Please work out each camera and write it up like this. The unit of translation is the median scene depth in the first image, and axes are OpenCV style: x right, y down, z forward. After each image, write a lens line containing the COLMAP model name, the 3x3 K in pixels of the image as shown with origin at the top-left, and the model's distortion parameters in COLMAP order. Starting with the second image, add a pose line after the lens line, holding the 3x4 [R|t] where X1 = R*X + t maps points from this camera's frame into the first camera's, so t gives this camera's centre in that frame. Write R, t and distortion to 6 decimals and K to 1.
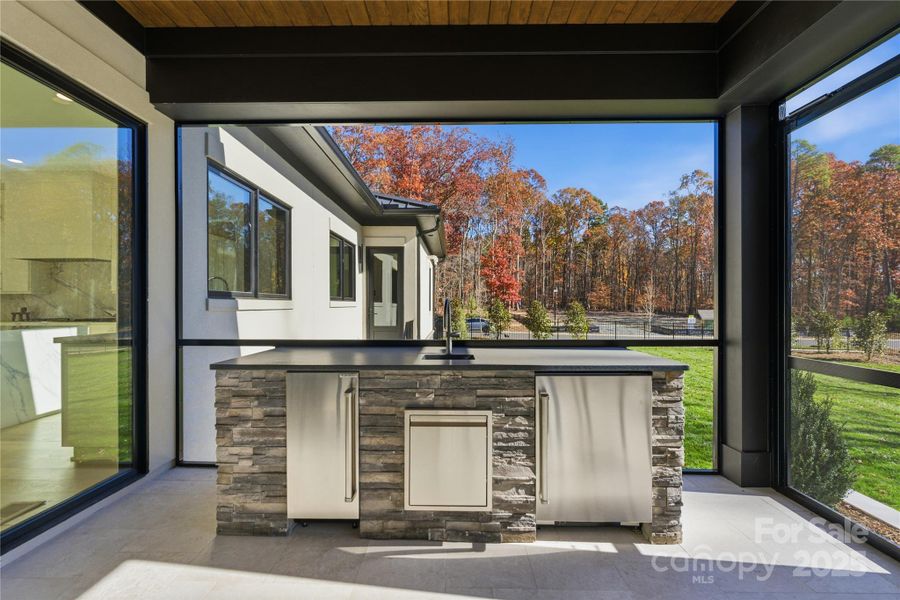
lens RADIAL K [[414.9, 0, 448.6], [0, 414.9, 304.5], [0, 0, 1]] dist [-0.012862, -0.000365]
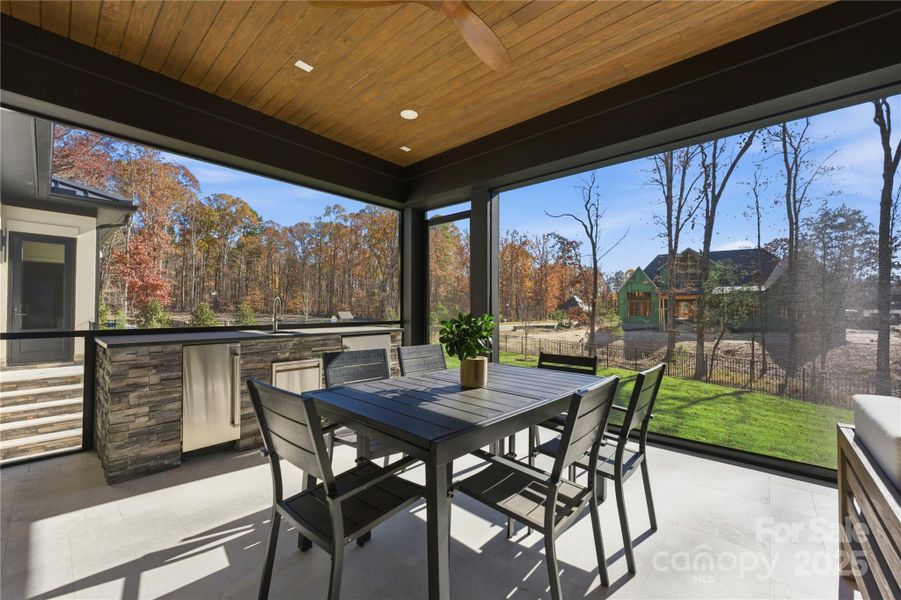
lens RADIAL K [[371.0, 0, 445.9], [0, 371.0, 304.0], [0, 0, 1]] dist [0.002883, -0.000033]
pose [[0.659620, 0.011877, 0.751505, -0.183668], [-0.003032, 0.999909, -0.013141, 0.008933], [-0.751593, 0.006390, 0.659596, -0.117796]]
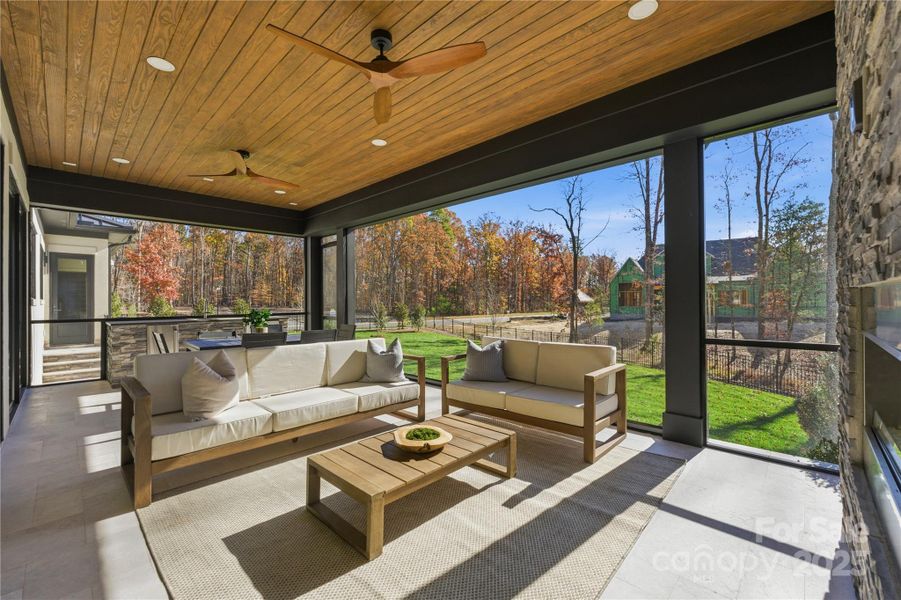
lens RADIAL K [[400.1, 0, 454.8], [0, 400.1, 298.1], [0, 0, 1]] dist [0.003205, 0.000921]
pose [[0.695693, 0.000390, 0.718339, -0.219876], [0.005454, 0.999968, -0.005824, 0.001544], [-0.718319, 0.007970, 0.695669, -0.589141]]
